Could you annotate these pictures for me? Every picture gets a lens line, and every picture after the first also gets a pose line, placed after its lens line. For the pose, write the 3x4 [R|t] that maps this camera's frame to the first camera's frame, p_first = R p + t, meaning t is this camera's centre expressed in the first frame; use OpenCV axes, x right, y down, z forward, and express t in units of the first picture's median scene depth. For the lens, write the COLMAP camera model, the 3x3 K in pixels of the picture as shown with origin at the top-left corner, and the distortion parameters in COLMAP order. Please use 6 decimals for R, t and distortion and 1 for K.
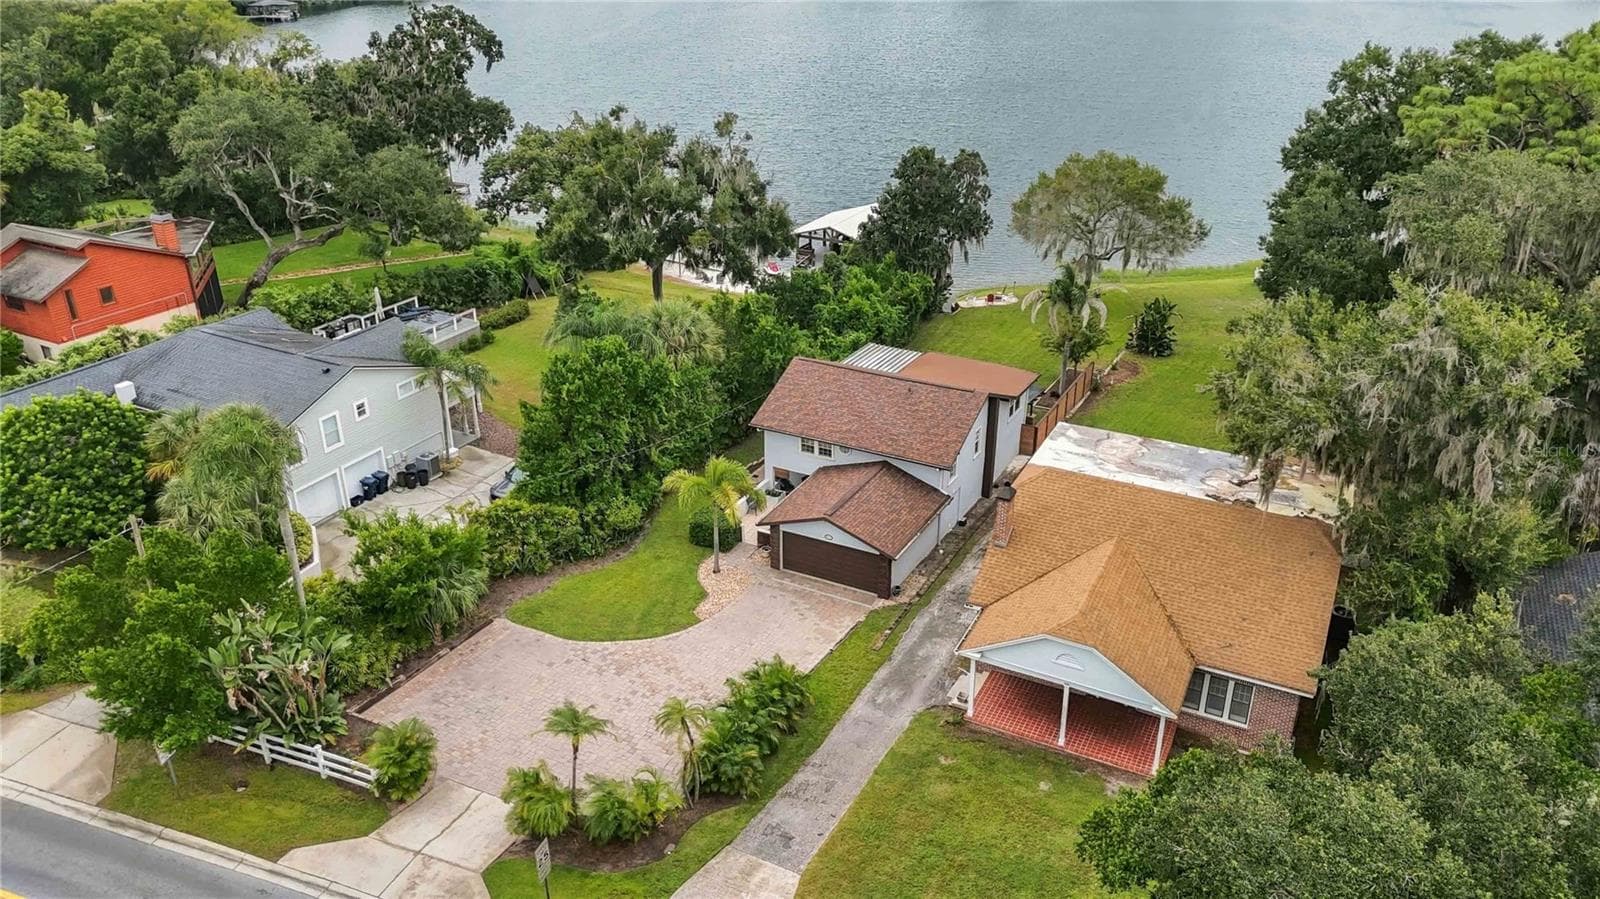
lens RADIAL K [[1184.0, 0, 800.0], [0, 1184.0, 449.5], [0, 0, 1]] dist [0.081362, -0.102363]
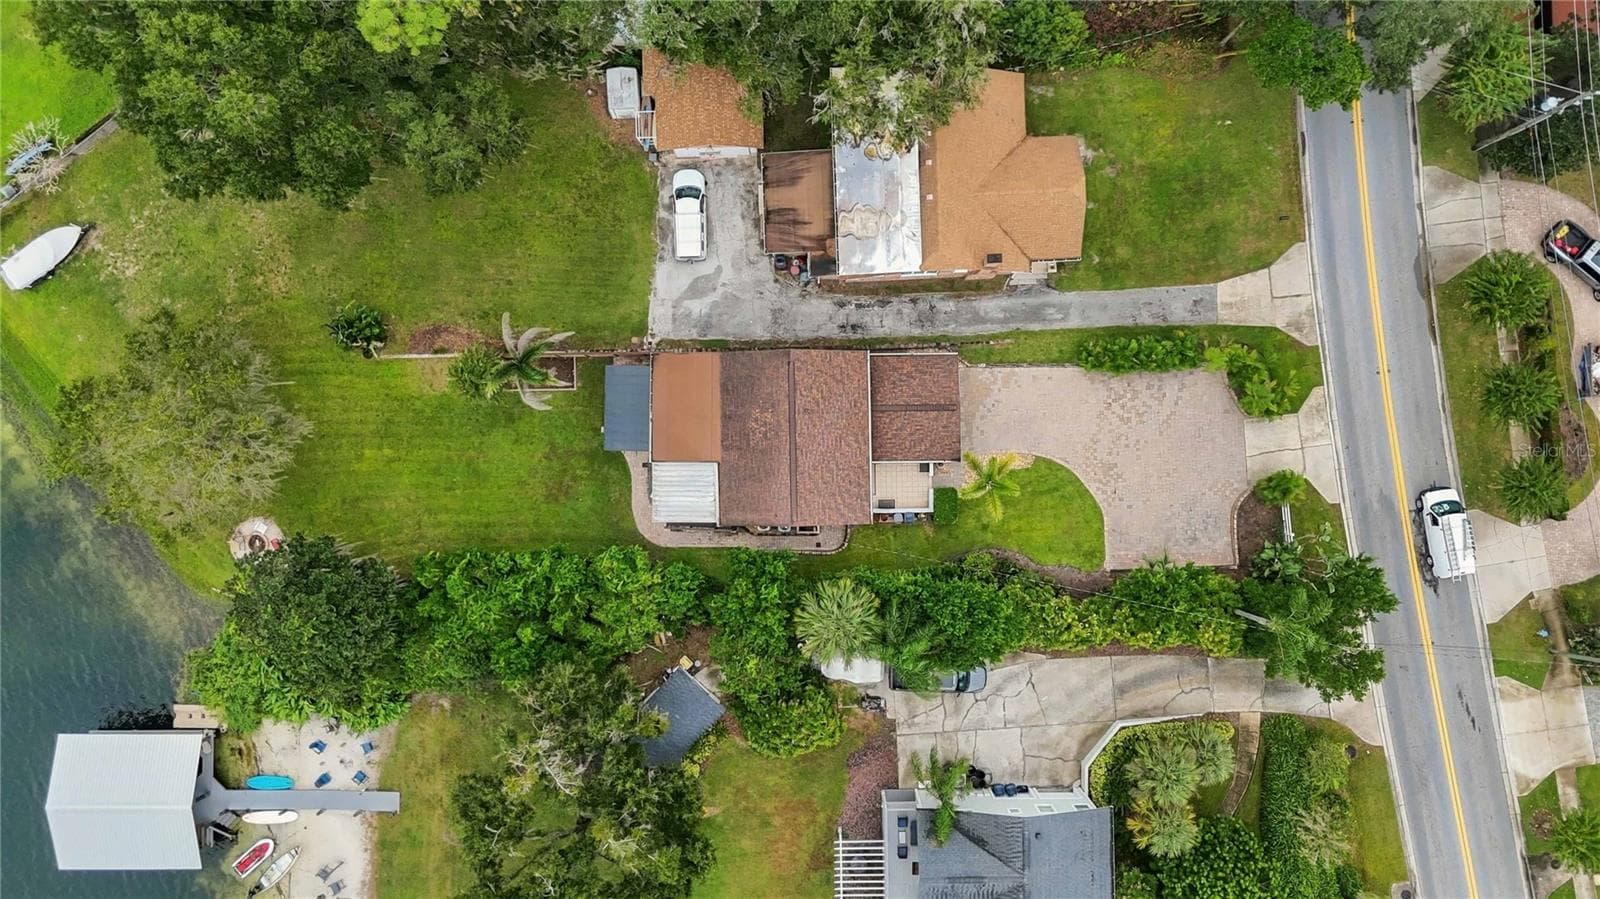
lens RADIAL K [[1184.0, 0, 800.0], [0, 1184.0, 449.5], [0, 0, 1]] dist [0.081362, -0.102363]
pose [[-0.482037, -0.876122, 0.007116, 0.060389], [0.408124, -0.217346, 0.886677, -1.345507], [-0.775290, 0.430315, 0.462335, 0.521471]]
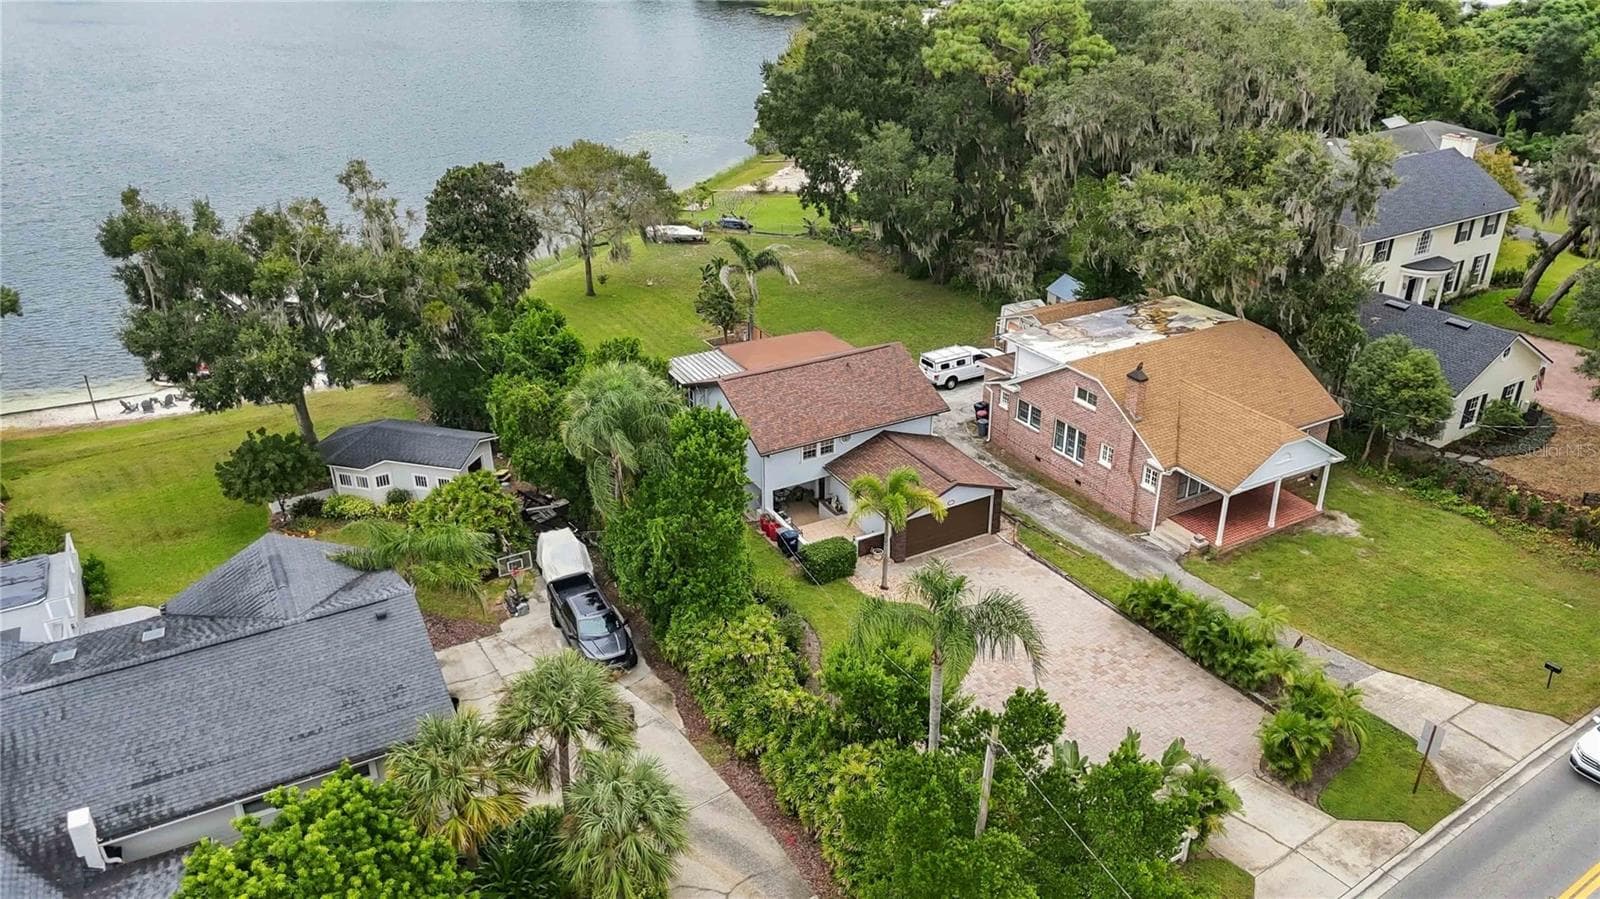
lens RADIAL K [[1184.0, 0, 800.0], [0, 1184.0, 449.5], [0, 0, 1]] dist [0.081362, -0.102363]
pose [[0.550888, -0.368388, 0.748875, -0.843683], [0.365396, 0.913198, 0.180429, -0.212678], [-0.750339, 0.174240, 0.637677, 0.448752]]
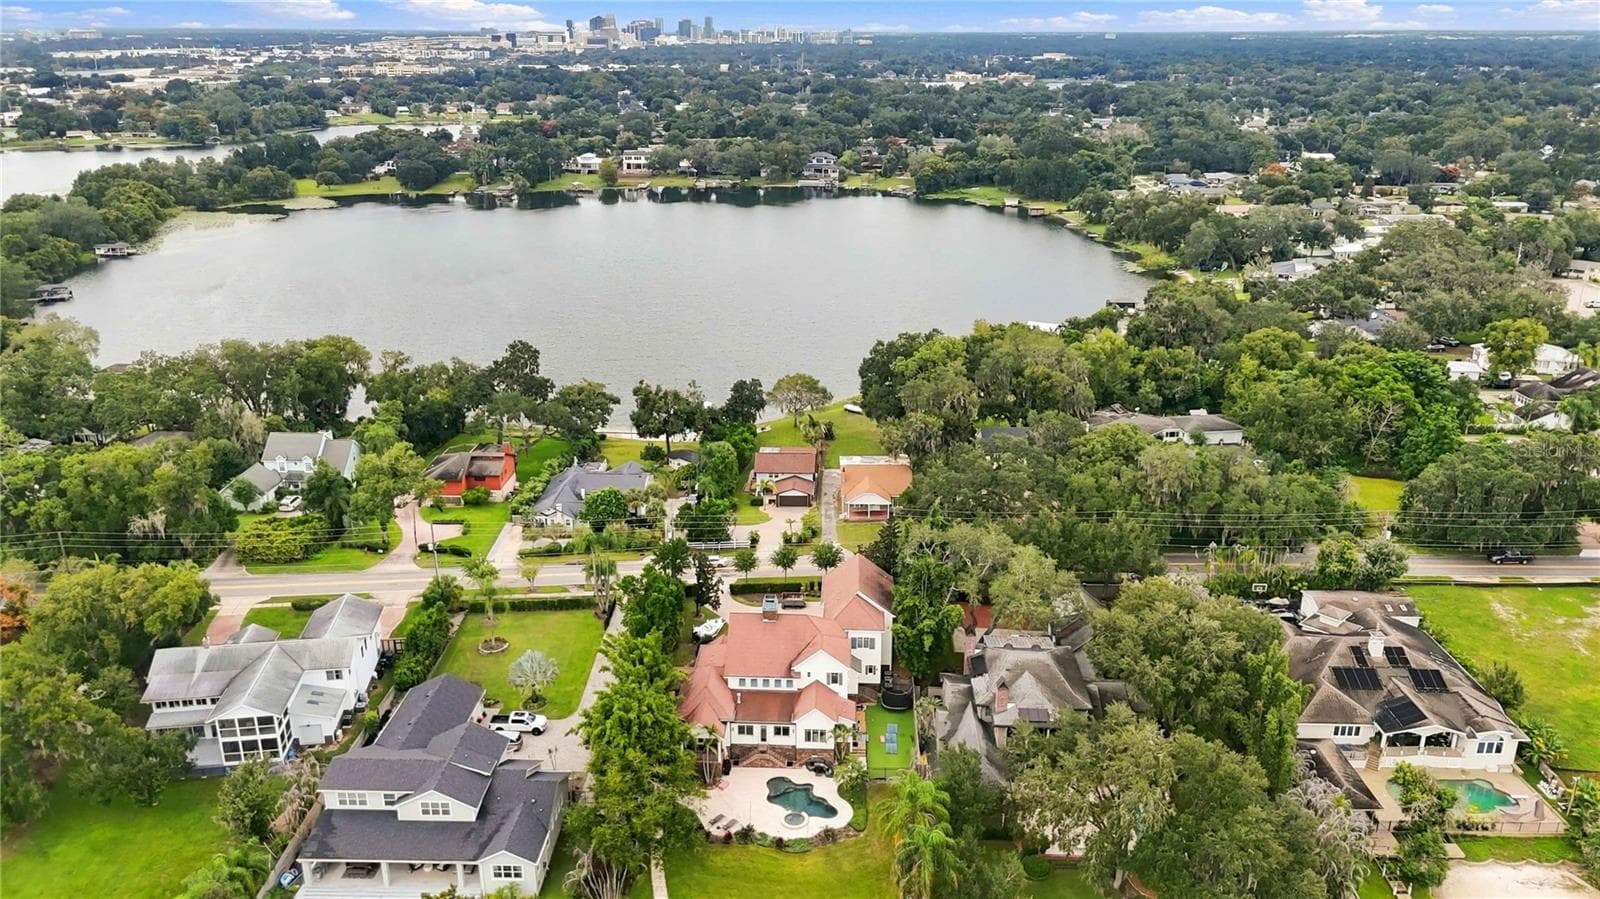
lens RADIAL K [[1184.0, 0, 800.0], [0, 1184.0, 449.5], [0, 0, 1]] dist [0.081362, -0.102363]
pose [[0.897664, -0.147209, 0.415367, -1.603860], [0.190165, 0.979679, -0.063768, 0.189681], [-0.397539, 0.136231, 0.907416, -2.638151]]
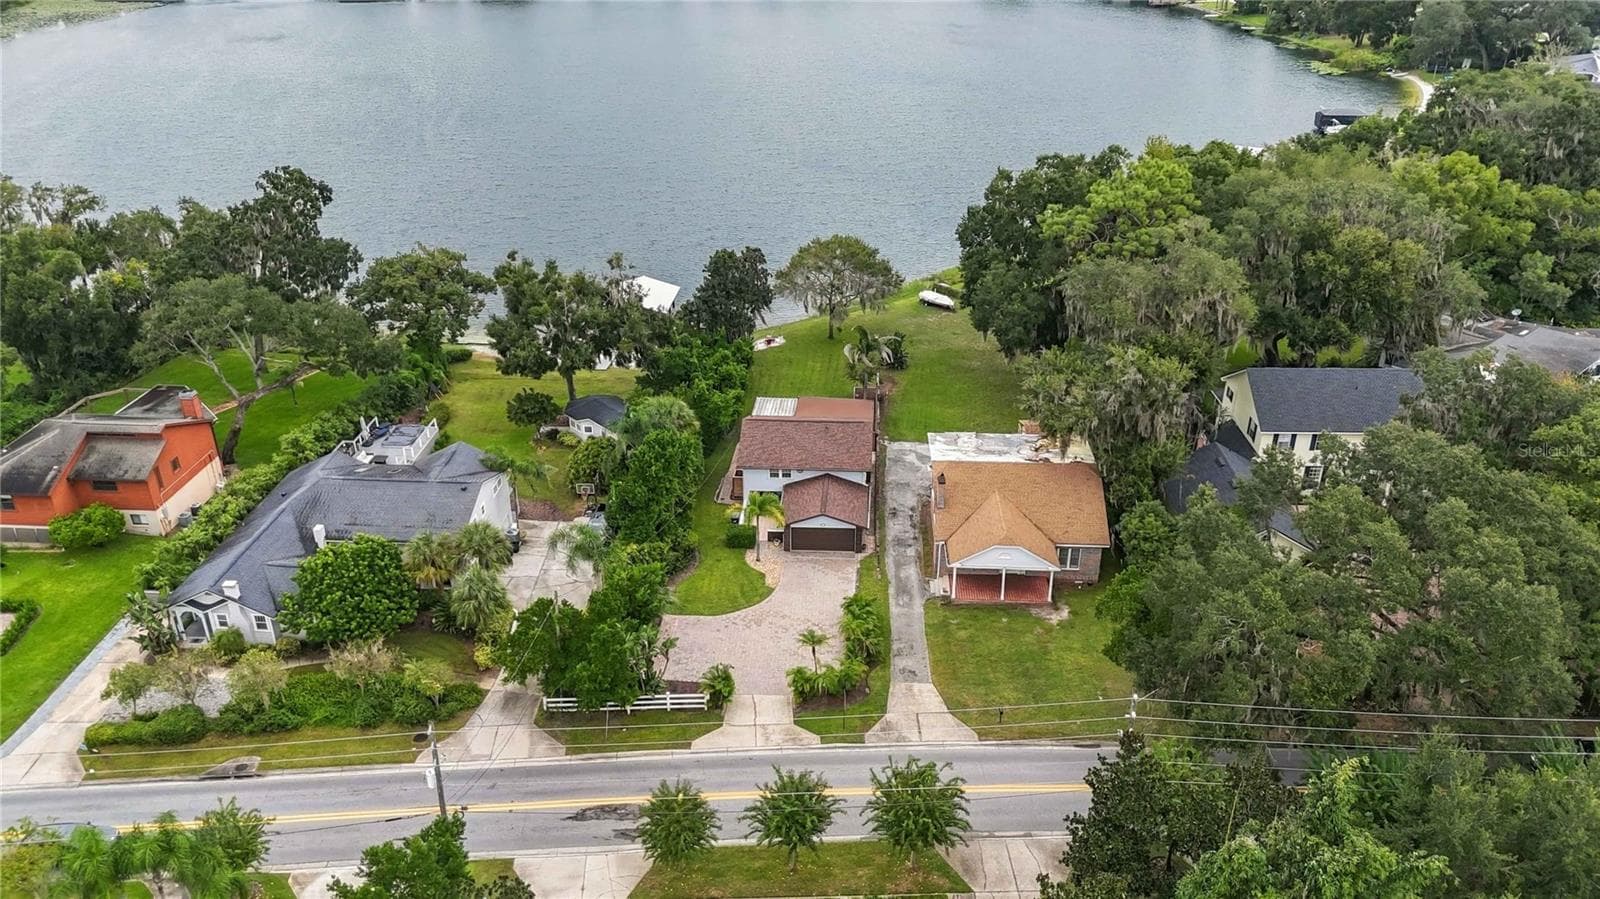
lens RADIAL K [[1184.0, 0, 800.0], [0, 1184.0, 449.5], [0, 0, 1]] dist [0.081362, -0.102363]
pose [[0.911187, -0.190149, 0.365488, -0.631631], [0.180543, 0.981696, 0.060633, -0.146988], [-0.370328, 0.010738, 0.928839, -0.588617]]
